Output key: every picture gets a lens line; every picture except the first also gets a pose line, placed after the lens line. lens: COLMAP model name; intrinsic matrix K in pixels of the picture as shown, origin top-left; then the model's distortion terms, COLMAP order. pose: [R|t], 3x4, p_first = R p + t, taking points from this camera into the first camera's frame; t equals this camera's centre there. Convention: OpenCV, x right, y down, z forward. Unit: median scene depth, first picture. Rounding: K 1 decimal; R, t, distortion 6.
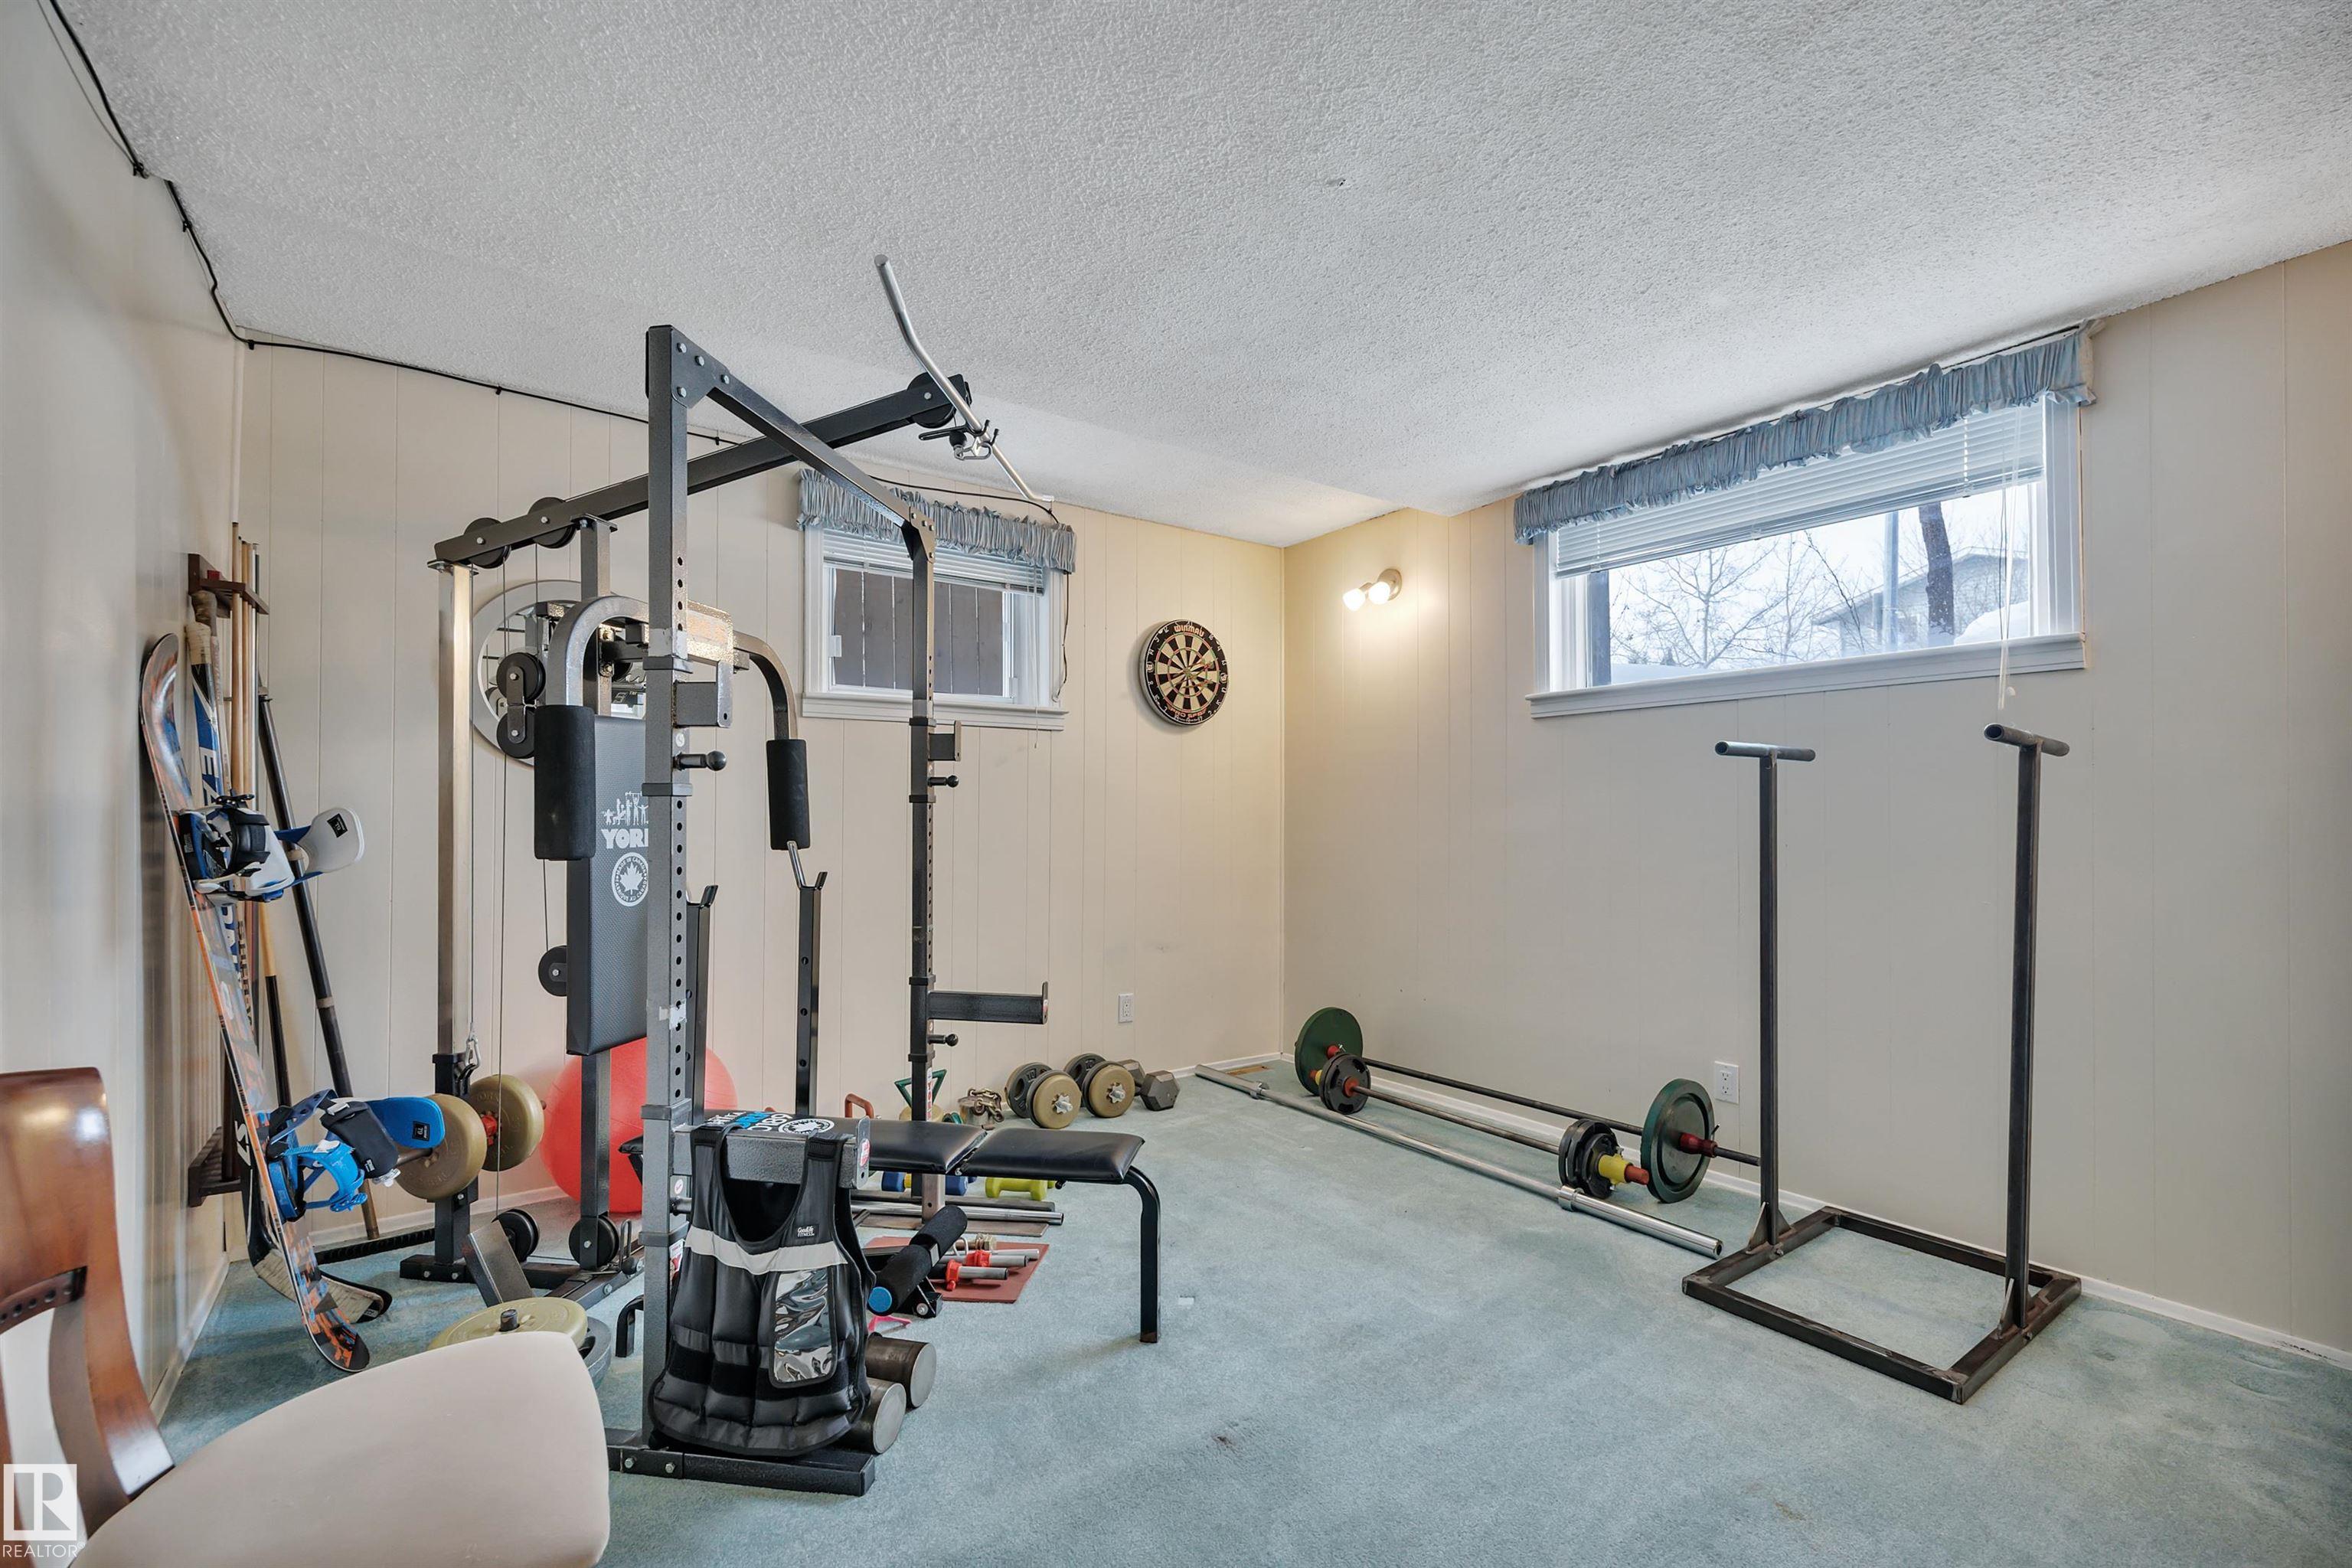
lens RADIAL K [[1033.0, 0, 1176.0], [0, 1033.0, 801.4], [0, 0, 1]] dist [0.001412, 0.000296]
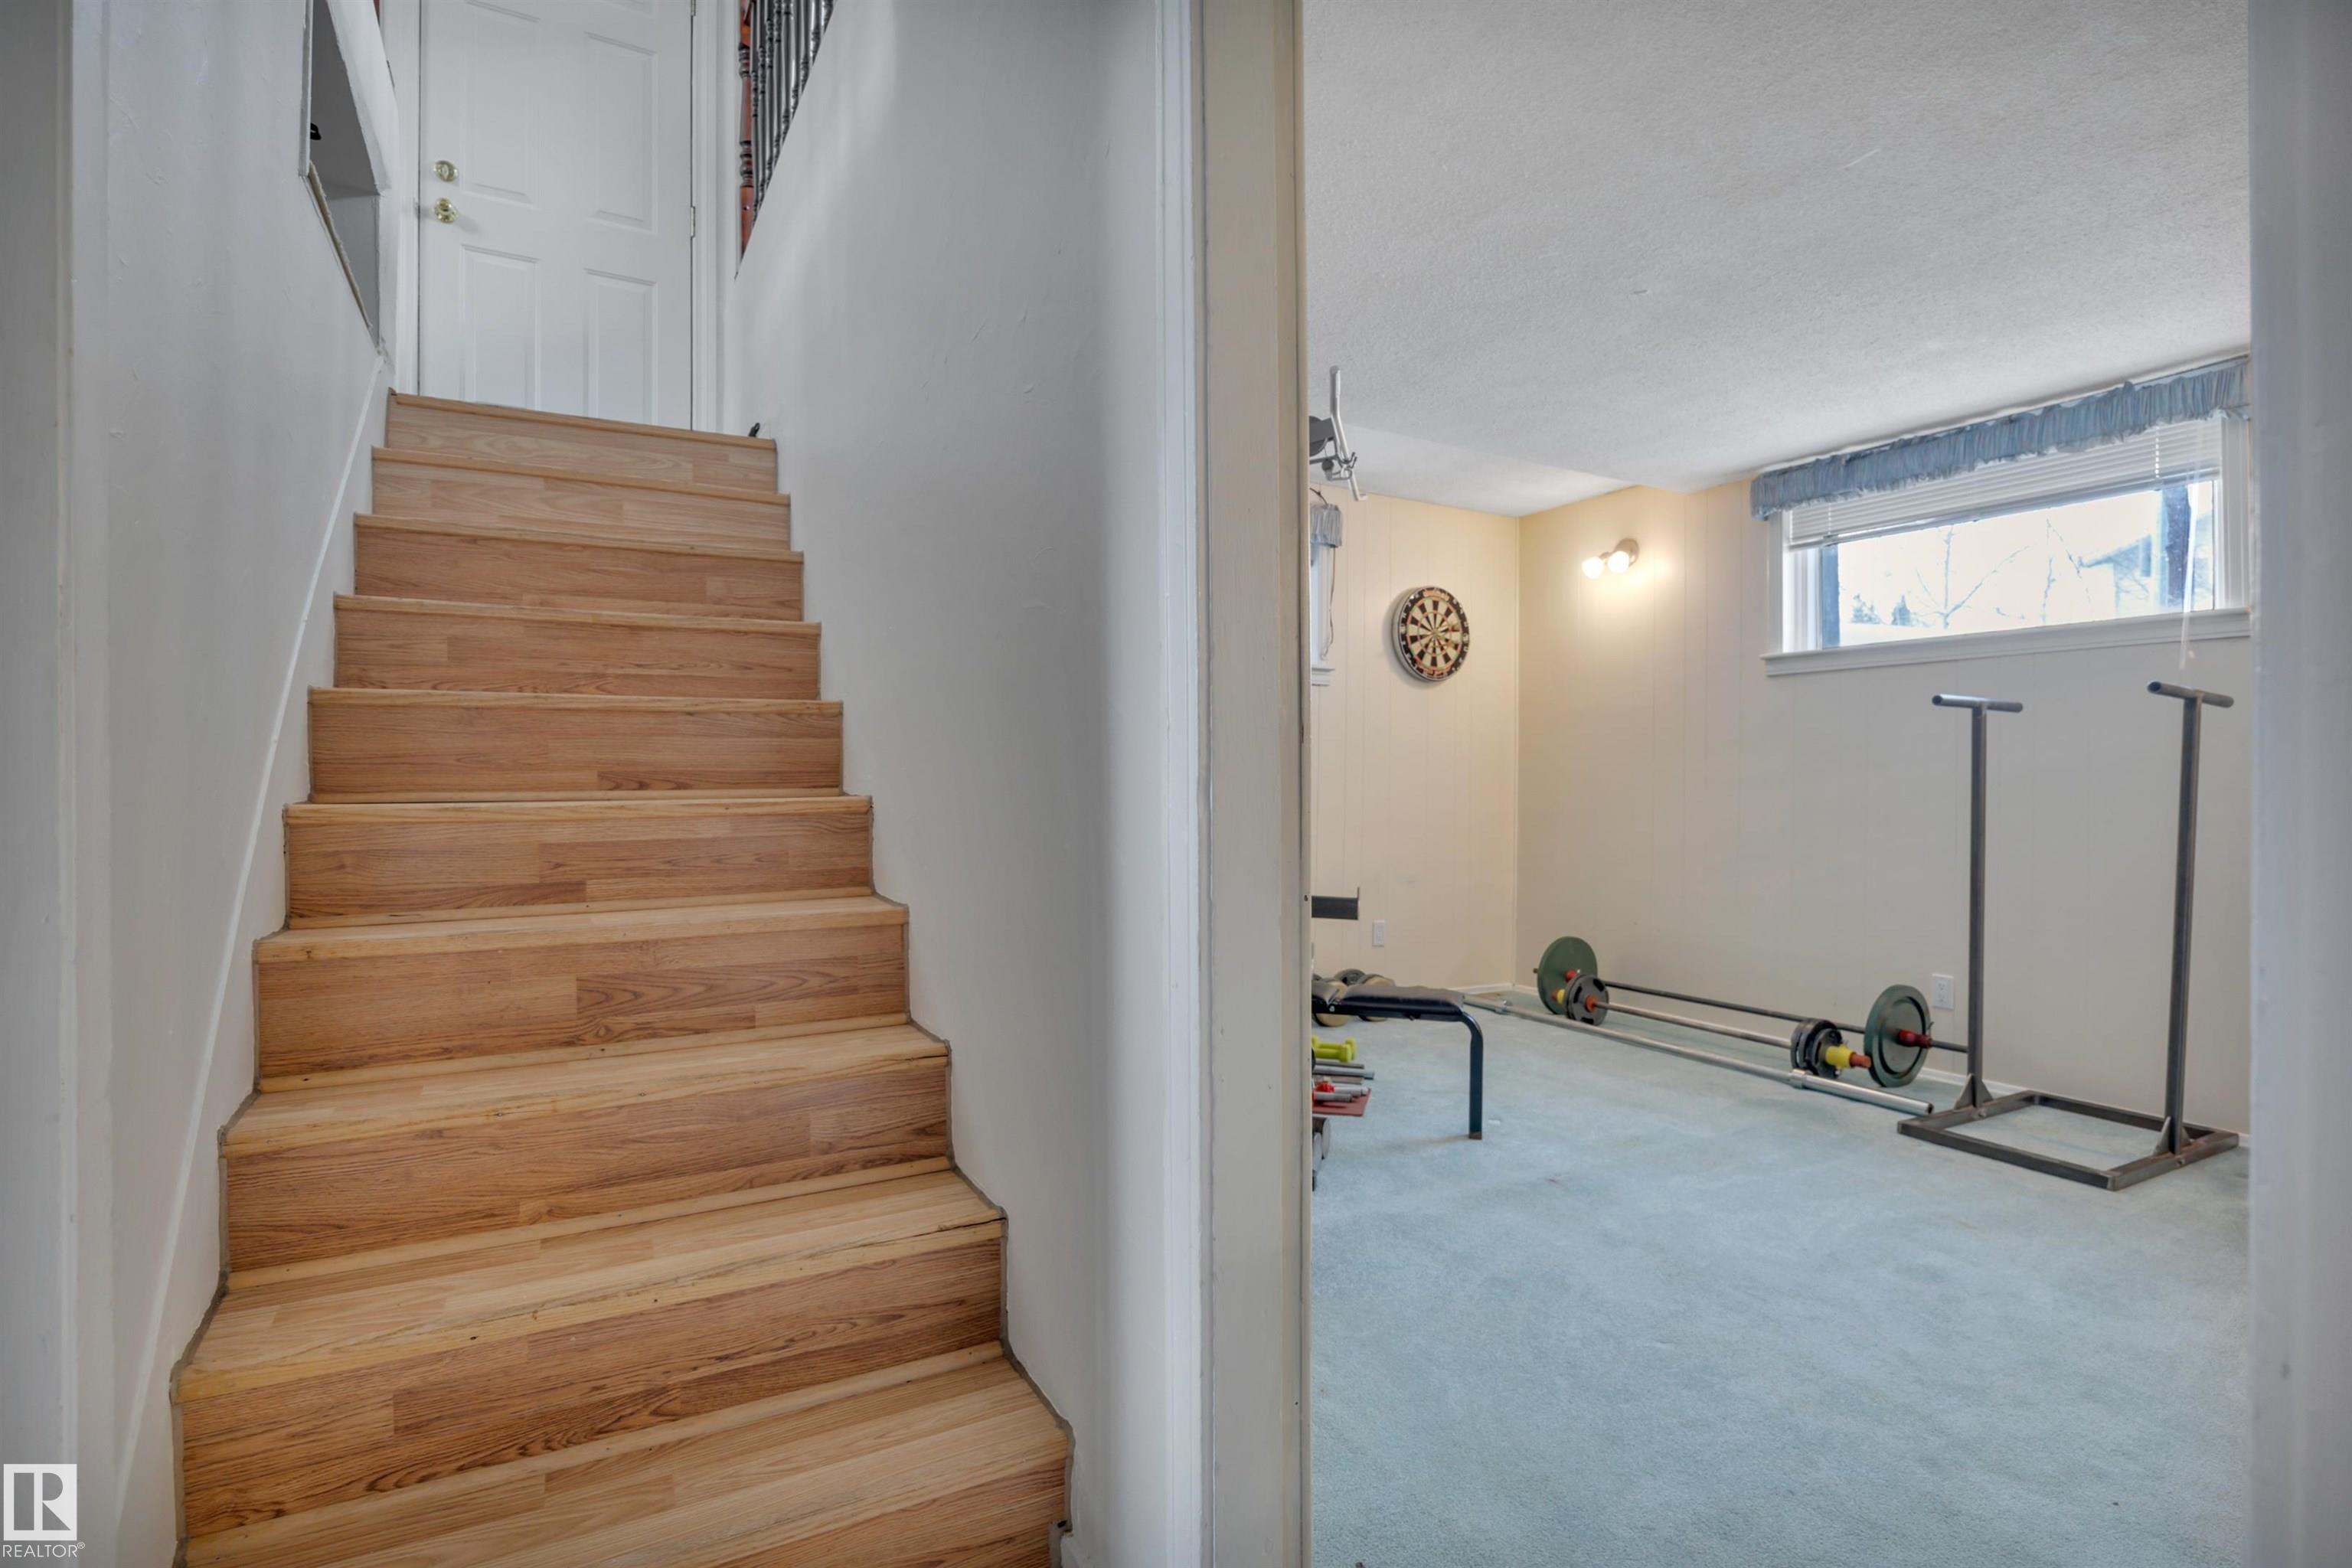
lens RADIAL K [[1180.6, 0, 1165.3], [0, 1180.6, 769.4], [0, 0, 1]] dist [-0.008515, -0.001112]
pose [[0.993427, 0.010884, -0.113951, -0.190433], [-0.010933, 0.999940, 0.000195, 0.034486], [0.113946, 0.001052, 0.993486, -0.420788]]
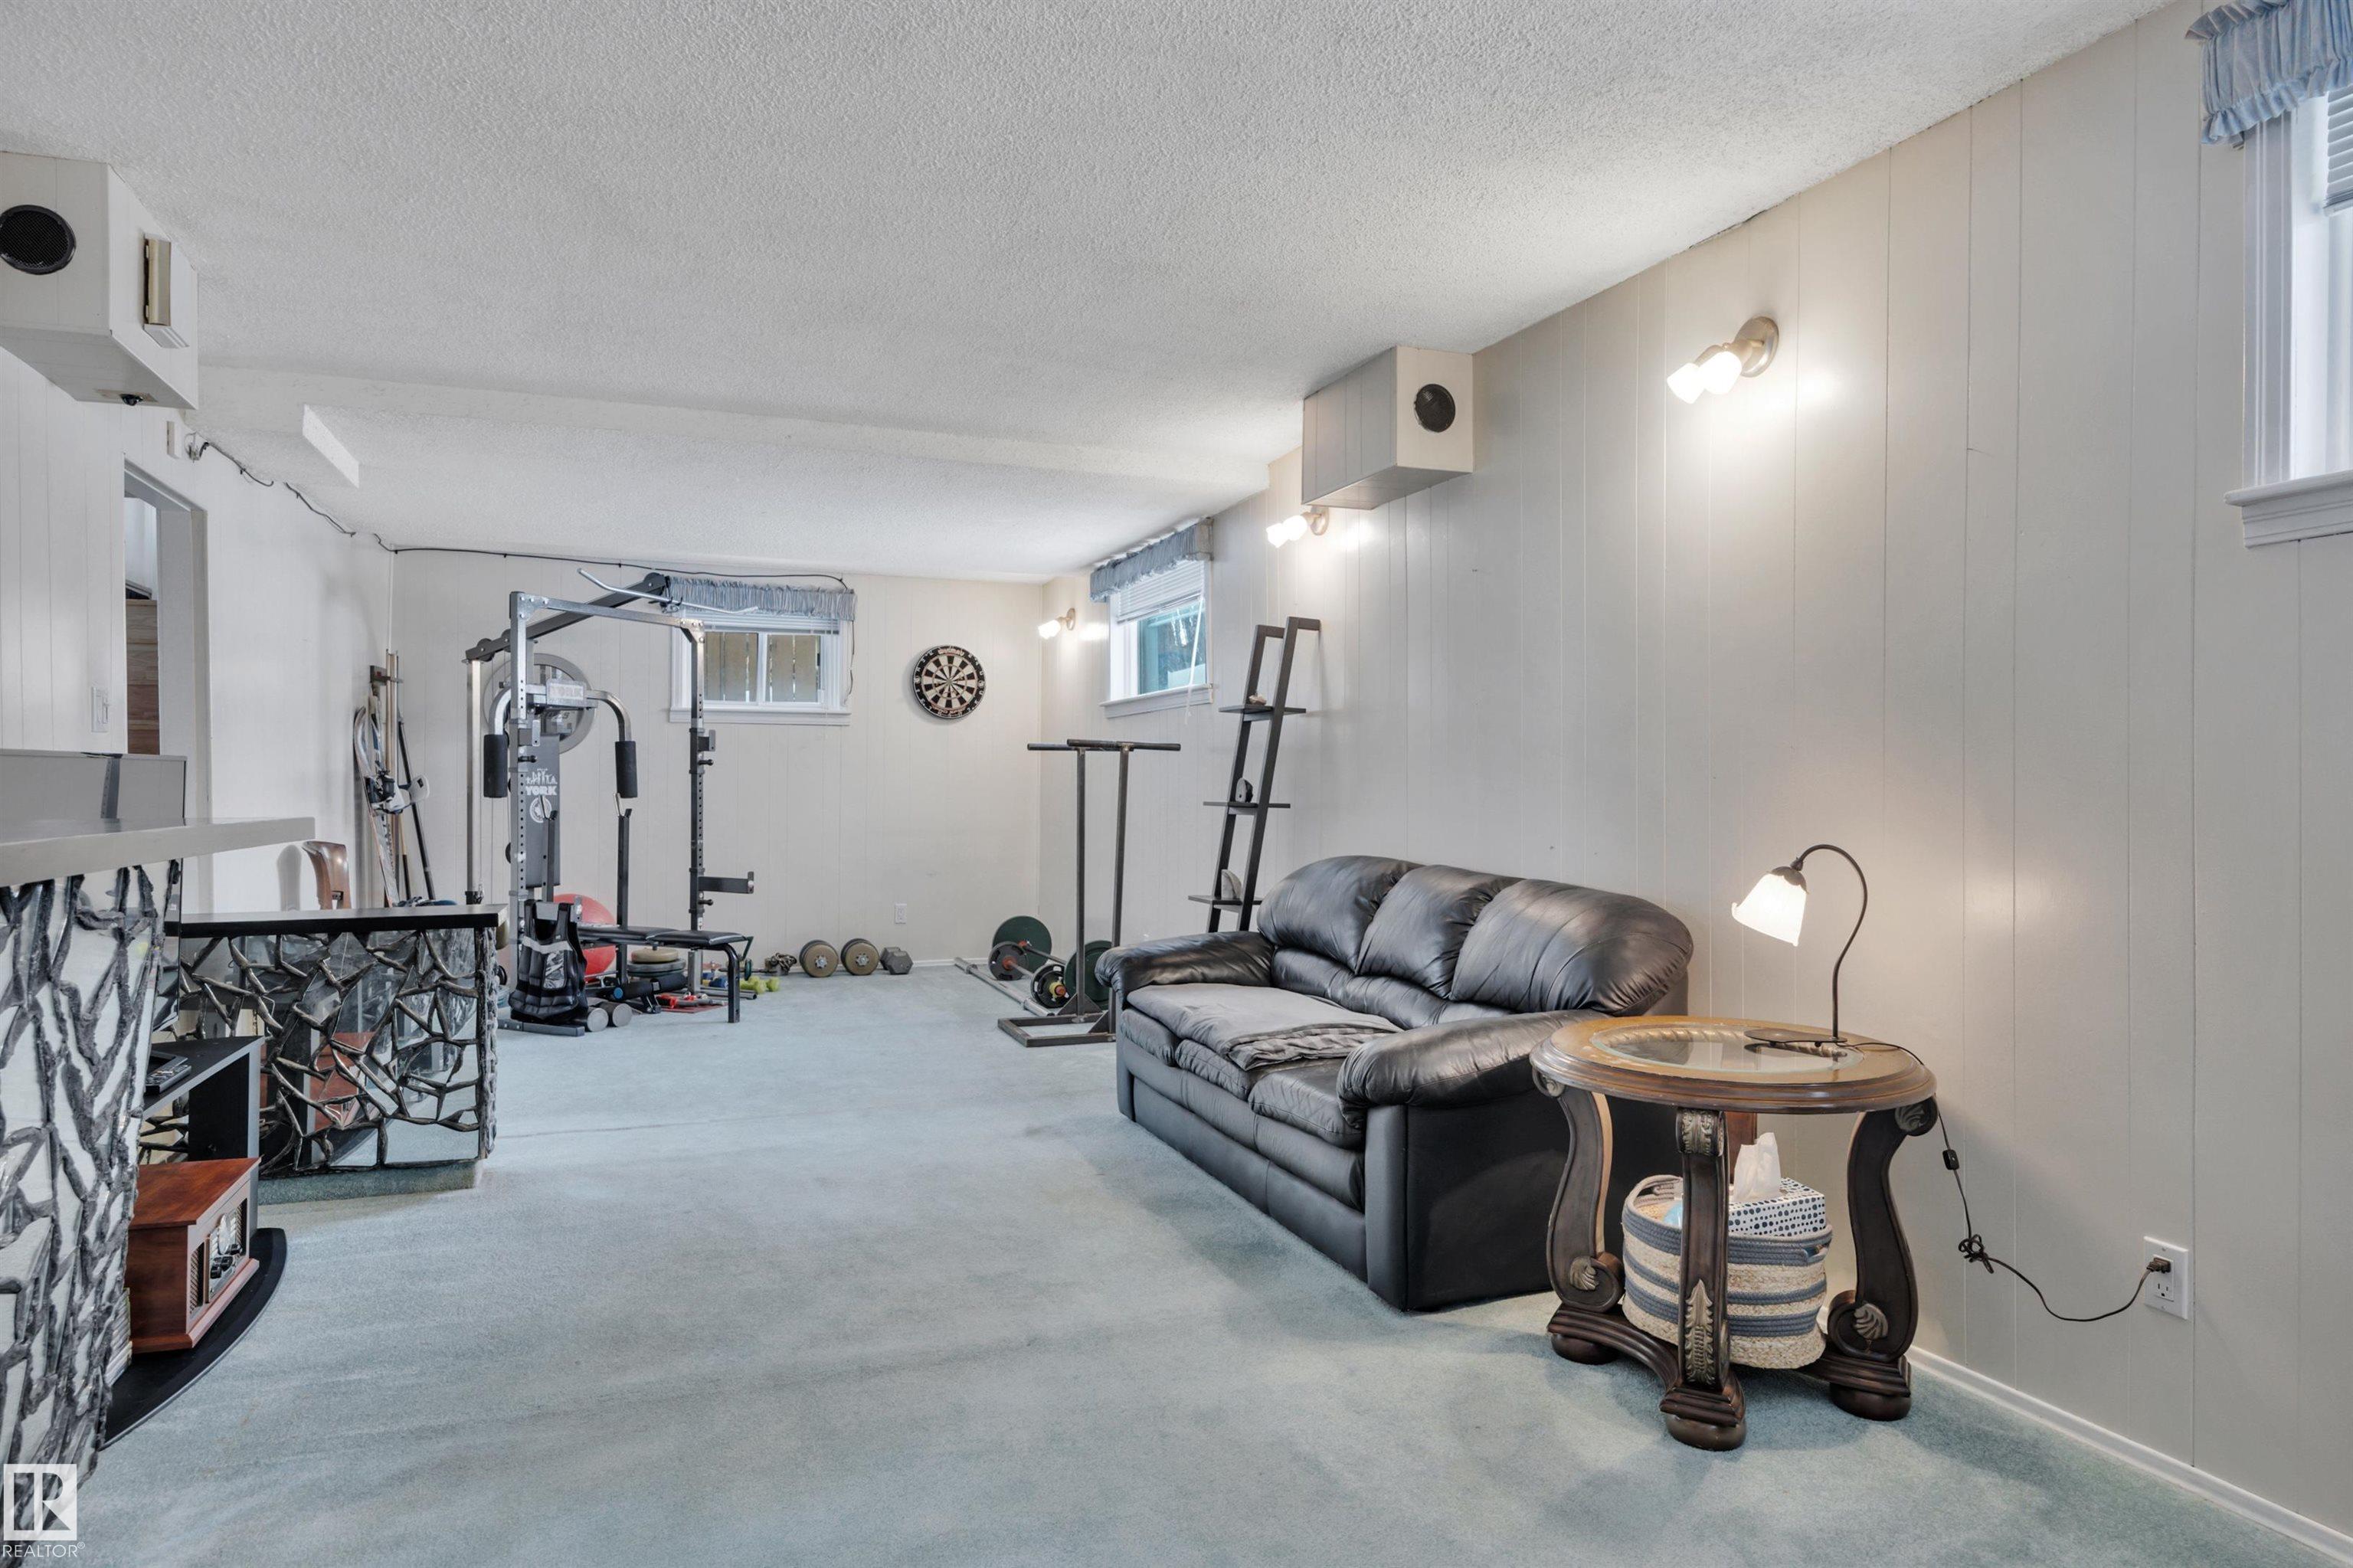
lens RADIAL K [[1481.8, 0, 1176.5], [0, 1481.8, 784.0], [0, 0, 1]] dist [0.000352, 0.000460]
pose [[0.961146, 0.004881, -0.275997, 1.285136], [-0.001842, 0.999935, 0.011271, -0.011681], [0.276034, -0.010325, 0.961093, -1.282635]]
